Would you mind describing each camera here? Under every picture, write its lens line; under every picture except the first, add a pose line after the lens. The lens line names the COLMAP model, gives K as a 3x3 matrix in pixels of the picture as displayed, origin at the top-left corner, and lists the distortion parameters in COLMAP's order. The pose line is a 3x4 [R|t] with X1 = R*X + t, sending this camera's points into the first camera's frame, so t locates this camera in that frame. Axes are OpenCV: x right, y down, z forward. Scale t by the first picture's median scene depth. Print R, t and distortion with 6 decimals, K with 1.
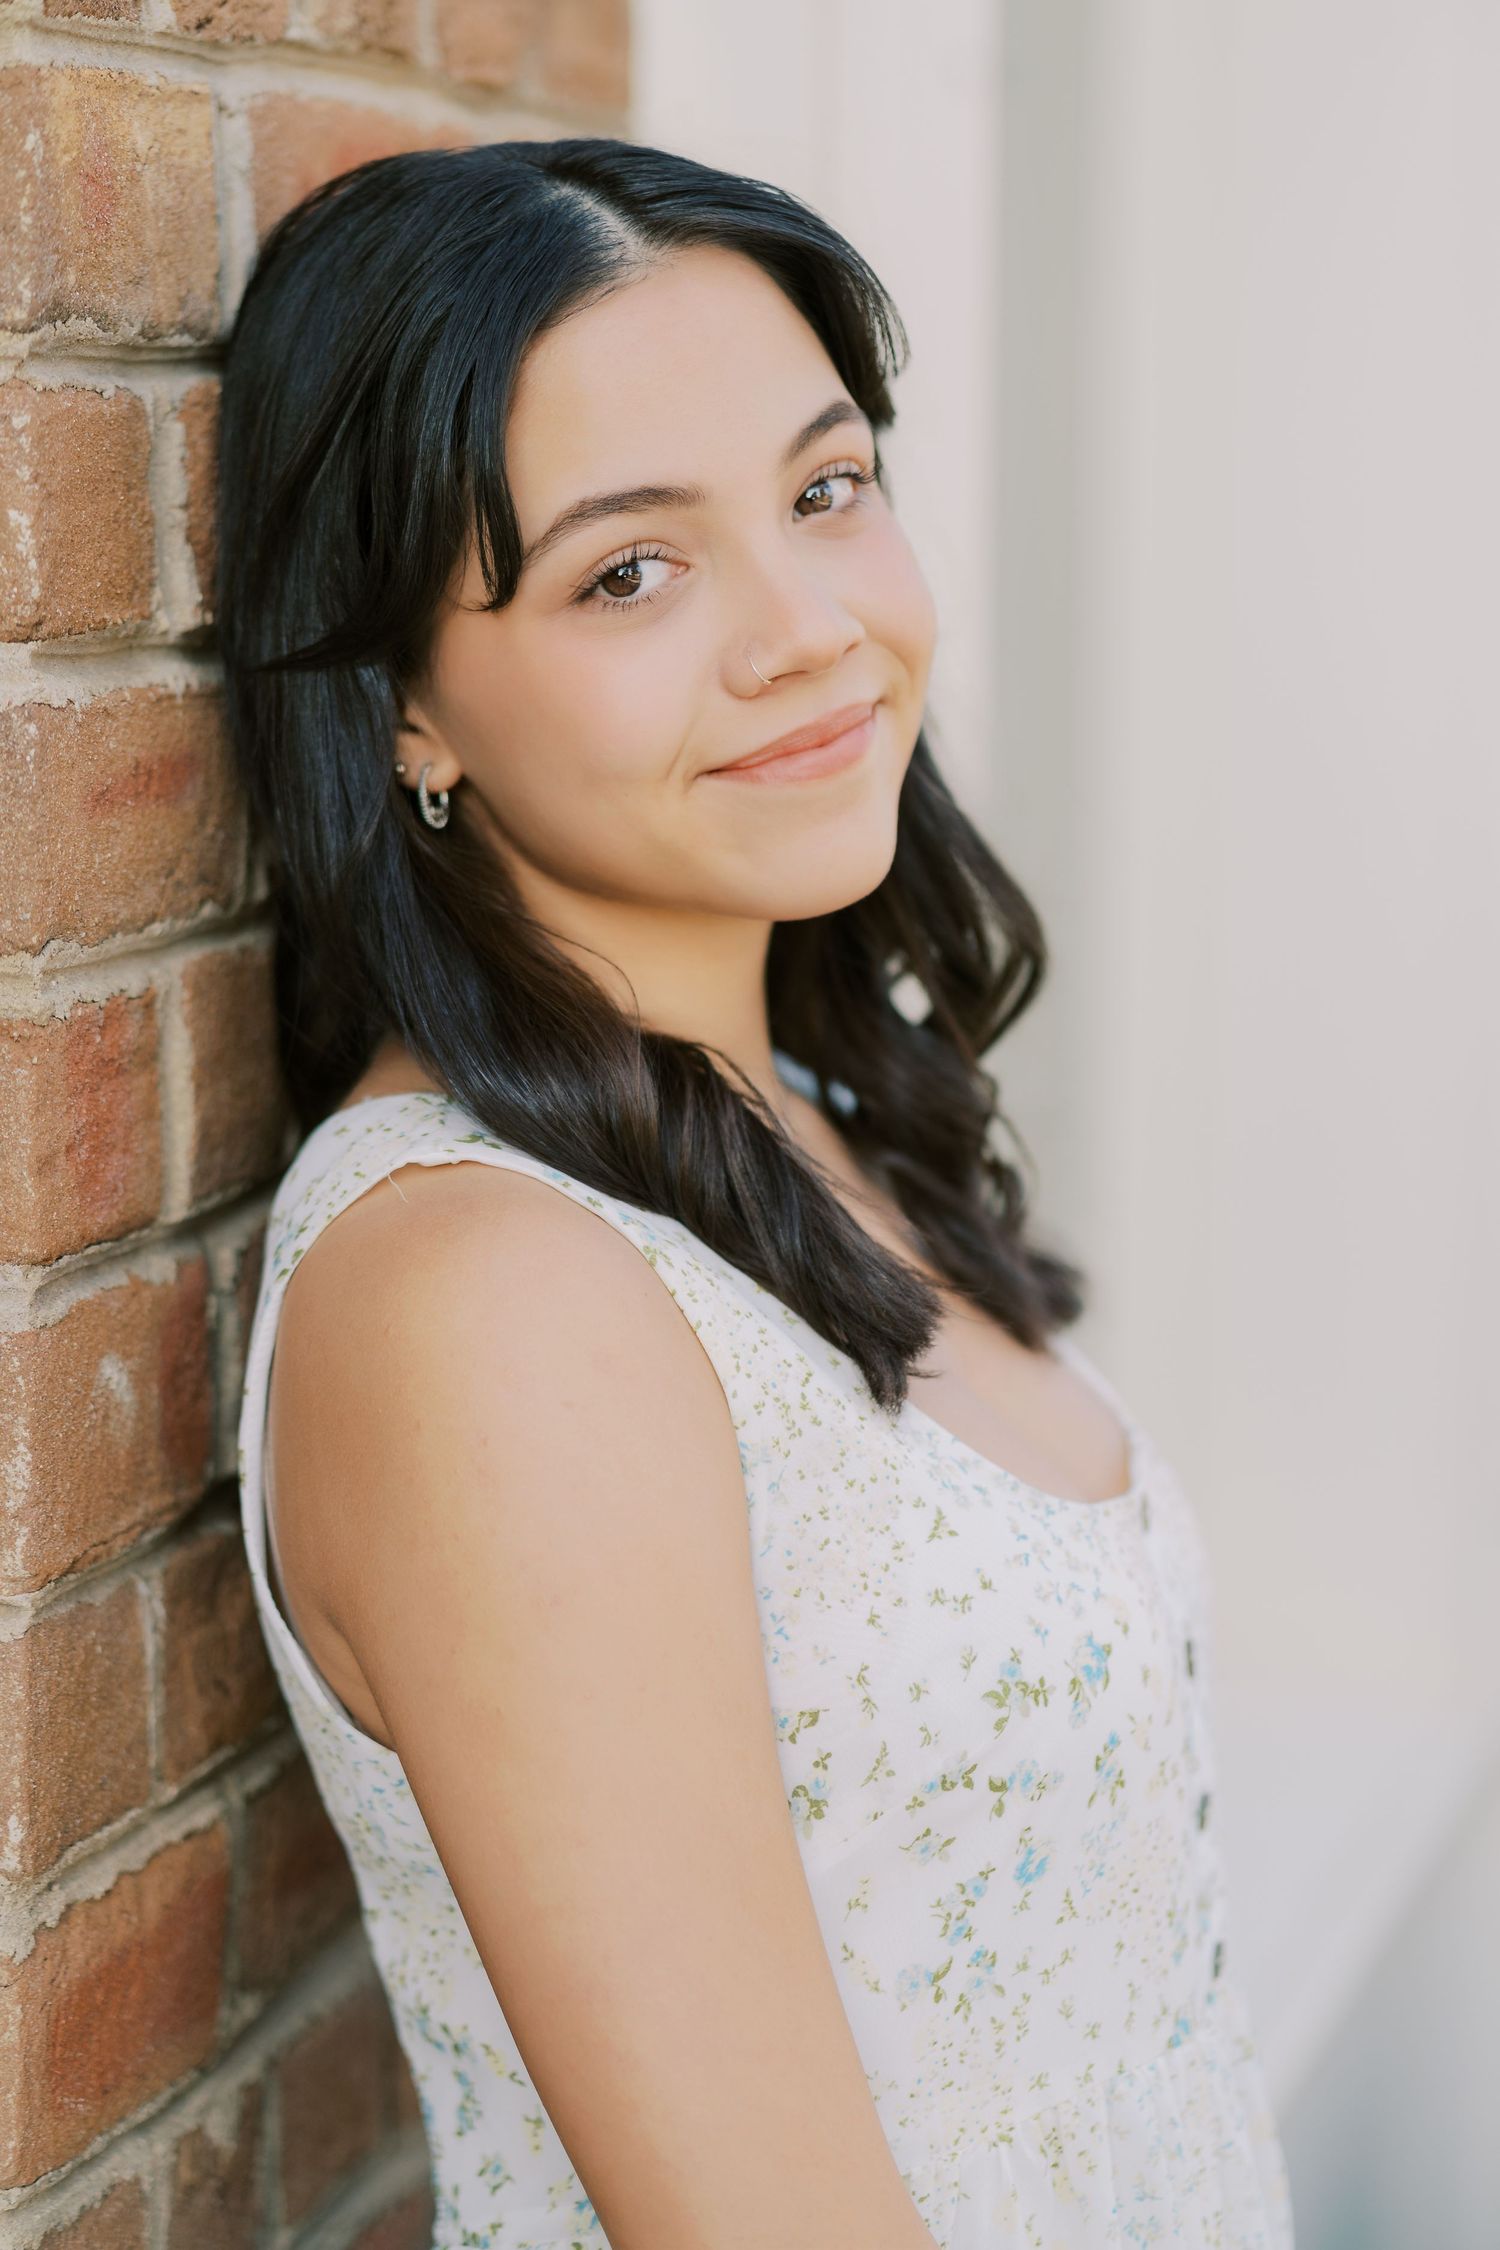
lens RADIAL K [[5783.9, 0, 757.9], [0, 5783.9, 1089.8], [0, 0, 1]] dist [-0.022171, 0.066584]
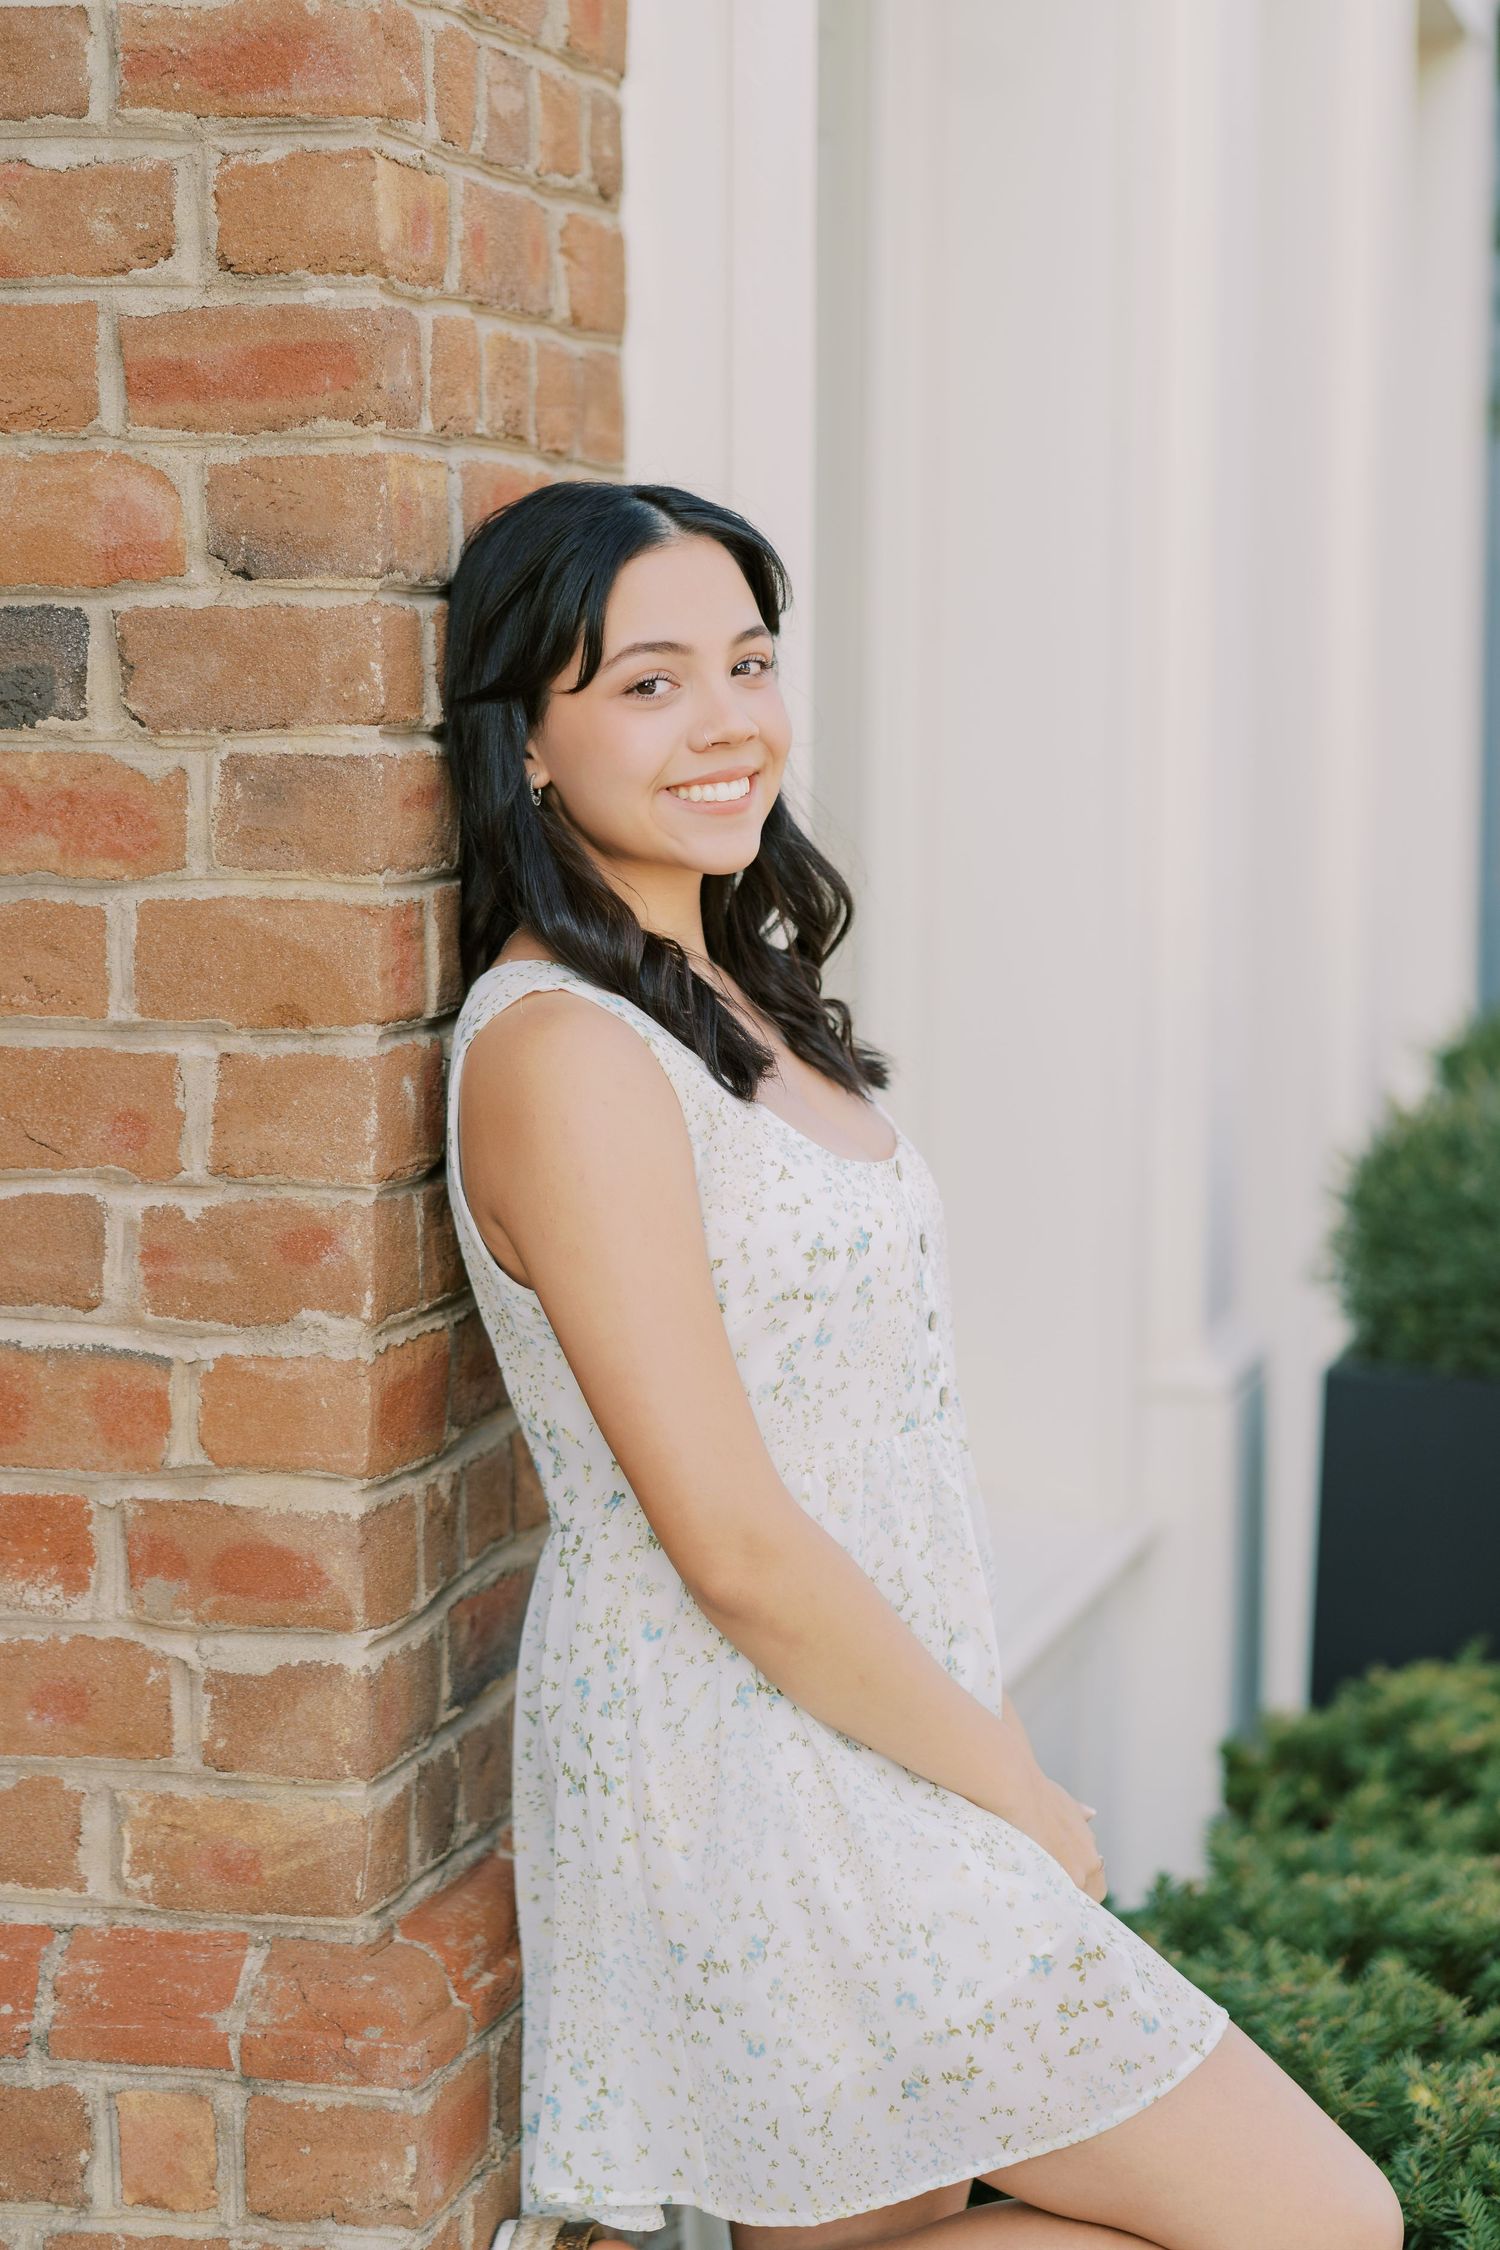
lens RADIAL K [[5783.9, 0, 757.9], [0, 5783.9, 1089.8], [0, 0, 1]] dist [-0.022171, 0.066584]
pose [[0.998843, -0.005914, 0.047719, -0.082821], [0.008117, 0.998903, -0.046125, 0.141485], [-0.047394, 0.046459, 0.997795, -1.014931]]
